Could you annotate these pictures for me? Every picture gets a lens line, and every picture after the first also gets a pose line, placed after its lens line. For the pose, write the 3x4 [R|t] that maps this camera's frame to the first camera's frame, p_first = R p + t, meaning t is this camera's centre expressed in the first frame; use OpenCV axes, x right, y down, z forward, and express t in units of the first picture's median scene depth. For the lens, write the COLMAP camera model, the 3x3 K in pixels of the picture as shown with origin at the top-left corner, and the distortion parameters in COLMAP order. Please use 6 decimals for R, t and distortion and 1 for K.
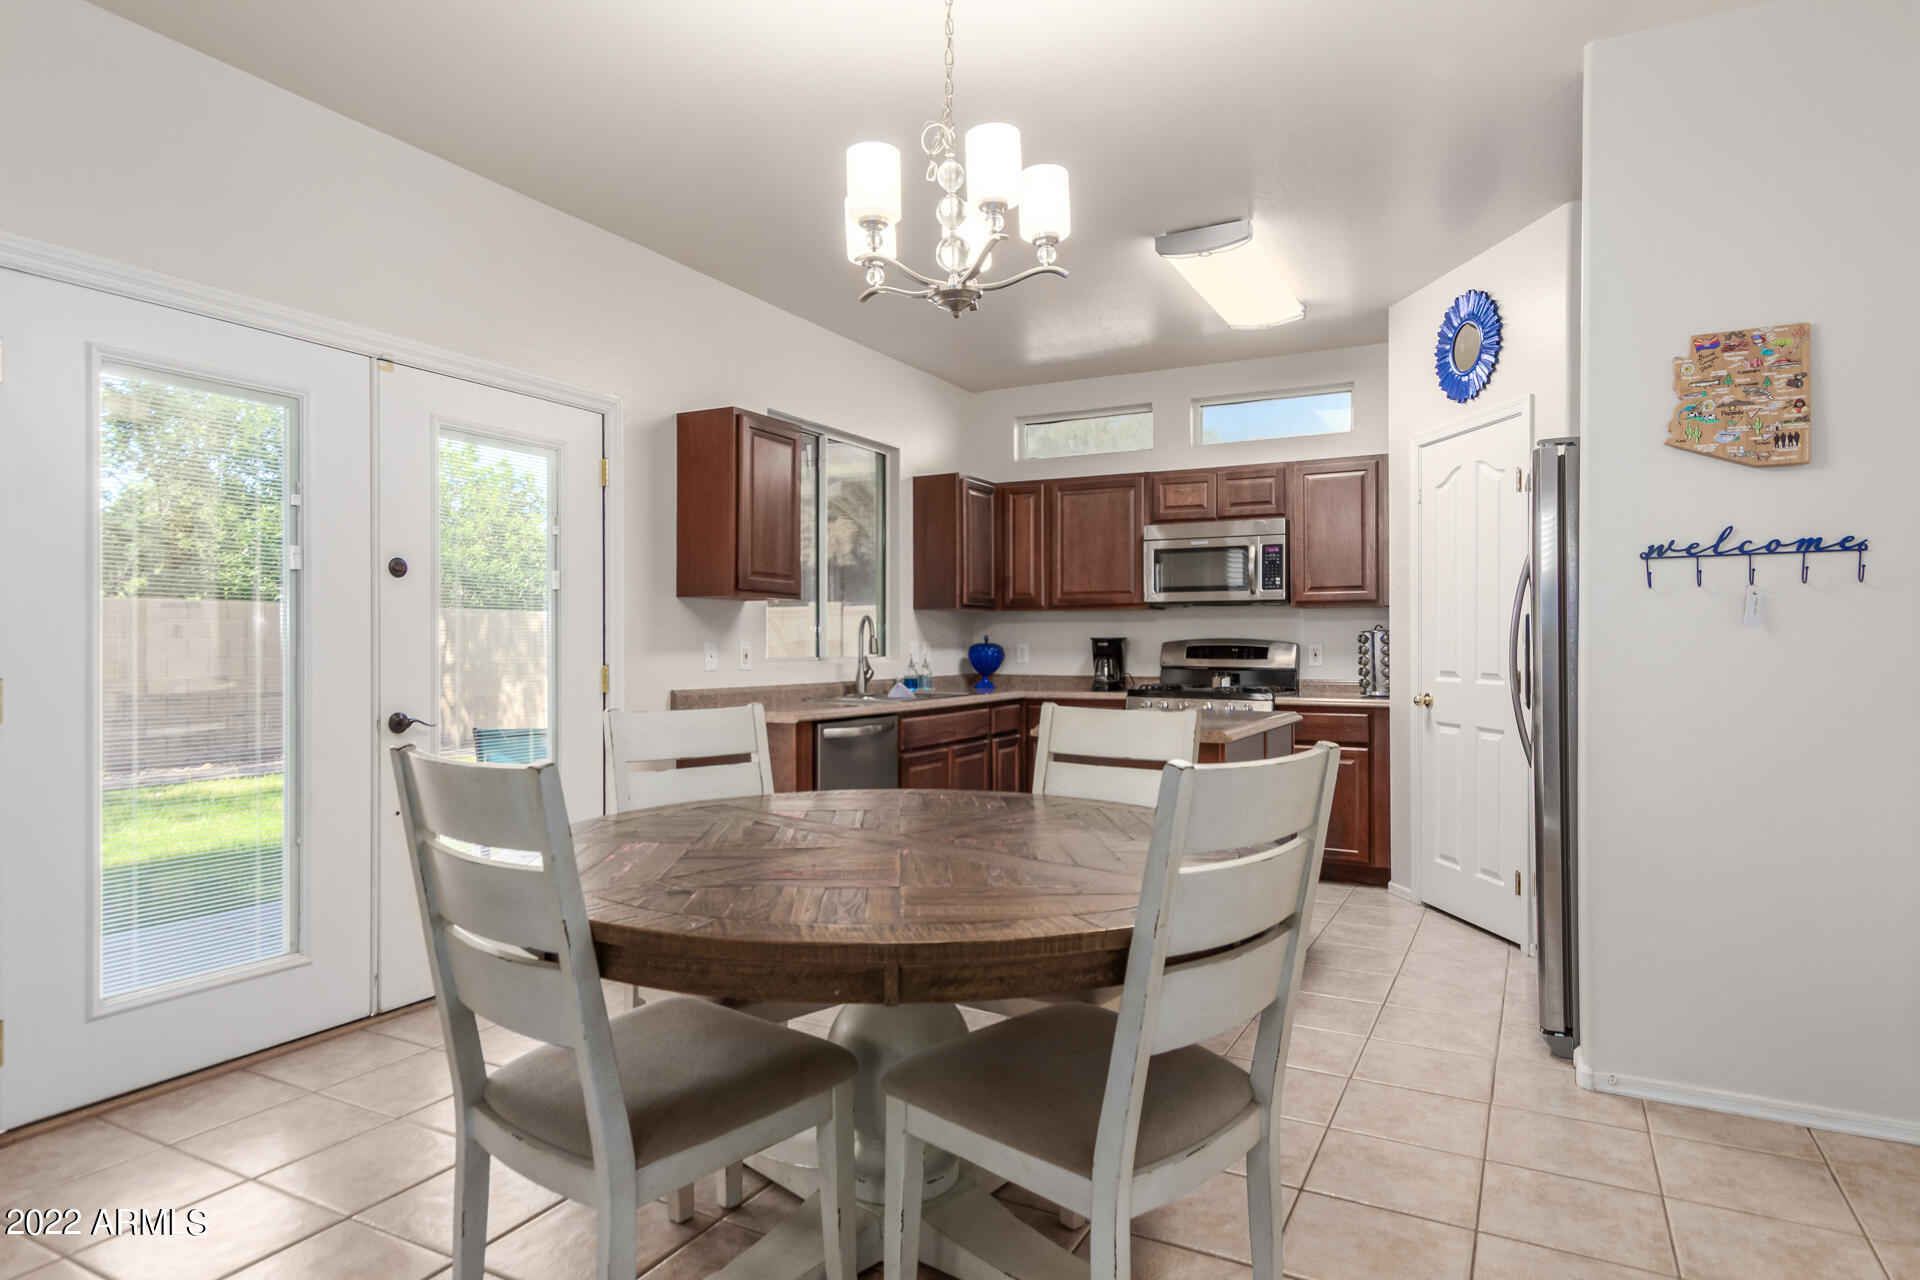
lens RADIAL K [[1070.3, 0, 960.2], [0, 1070.3, 639.6], [0, 0, 1]] dist [-0.000707, 0.002604]
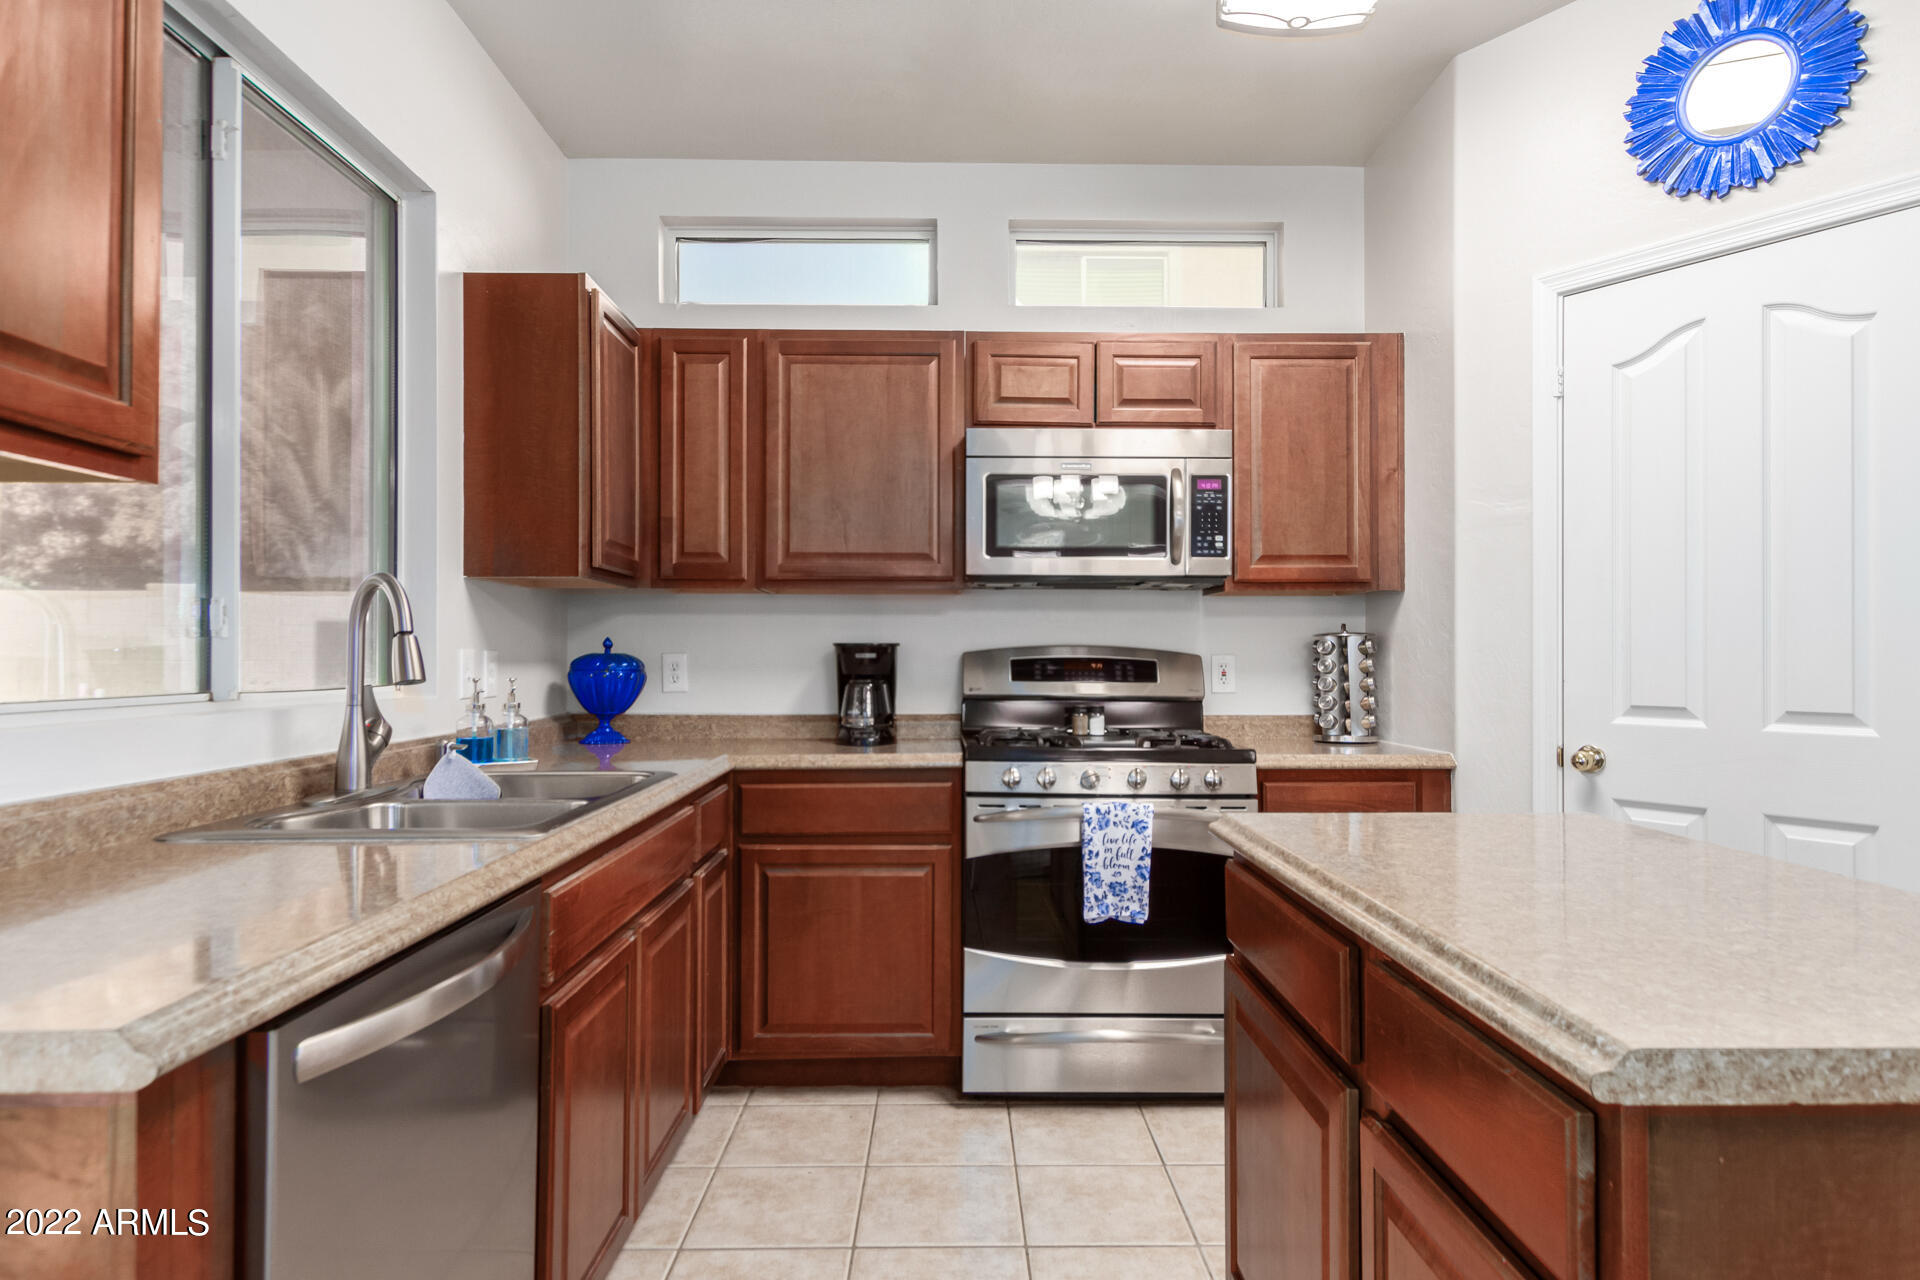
lens RADIAL K [[1070.3, 0, 963.7], [0, 1070.3, 650.2], [0, 0, 1]] dist [-0.000707, 0.002604]
pose [[0.872444, 0.003503, 0.488701, -0.081565], [-0.002970, 0.999994, -0.001866, 0.002606], [-0.488704, 0.000176, 0.872449, 0.526810]]
